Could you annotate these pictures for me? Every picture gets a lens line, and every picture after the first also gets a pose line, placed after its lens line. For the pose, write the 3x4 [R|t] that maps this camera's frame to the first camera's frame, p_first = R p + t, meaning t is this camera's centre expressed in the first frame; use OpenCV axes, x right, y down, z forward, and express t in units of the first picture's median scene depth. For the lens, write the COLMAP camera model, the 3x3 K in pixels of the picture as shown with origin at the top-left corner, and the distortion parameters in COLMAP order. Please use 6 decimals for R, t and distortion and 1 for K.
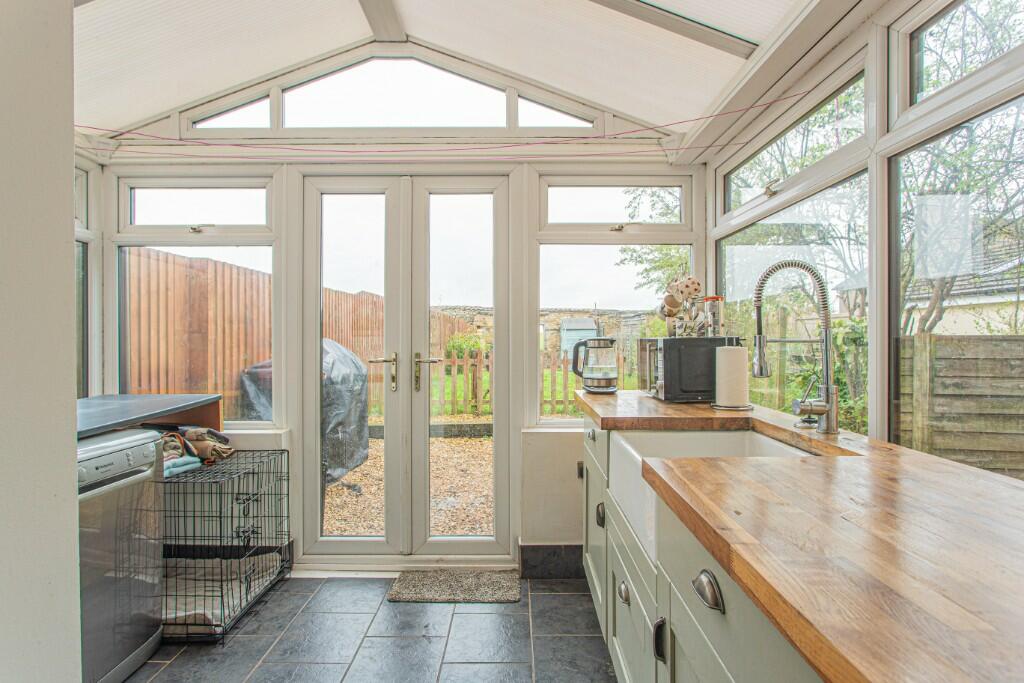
lens RADIAL K [[524.4, 0, 511.1], [0, 524.4, 341.4], [0, 0, 1]] dist [-0.008807, 0.001994]
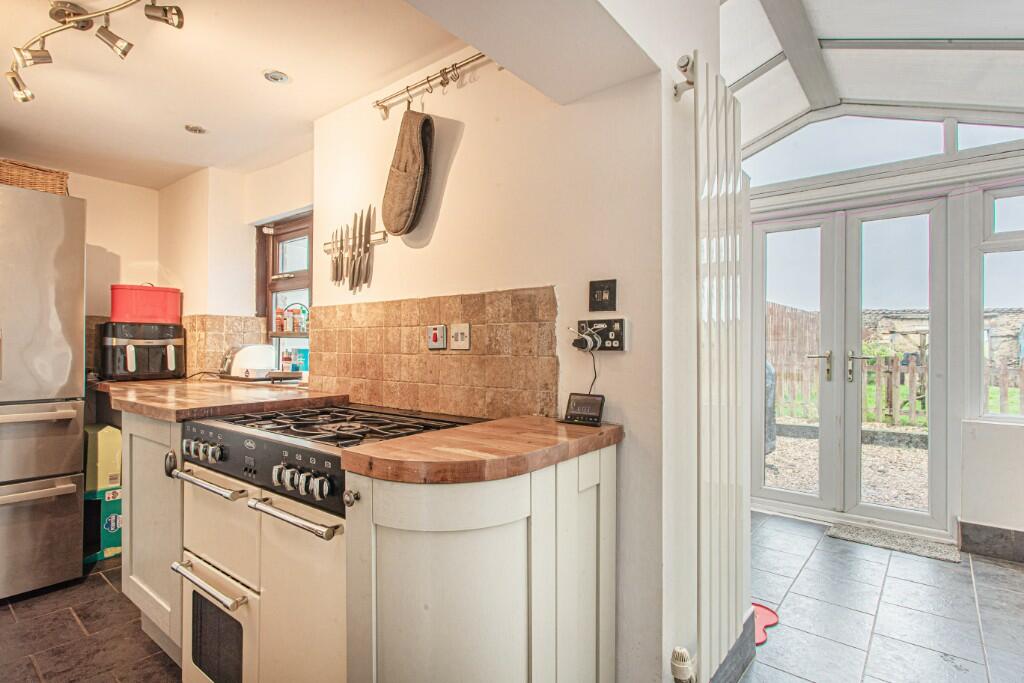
lens RADIAL K [[524.4, 0, 495.2], [0, 524.4, 343.0], [0, 0, 1]] dist [-0.008807, 0.001994]
pose [[0.767450, 0.001865, -0.641107, -0.031119], [-0.010774, 0.999892, -0.009988, 0.026735], [0.641019, 0.014572, 0.767387, -0.493782]]
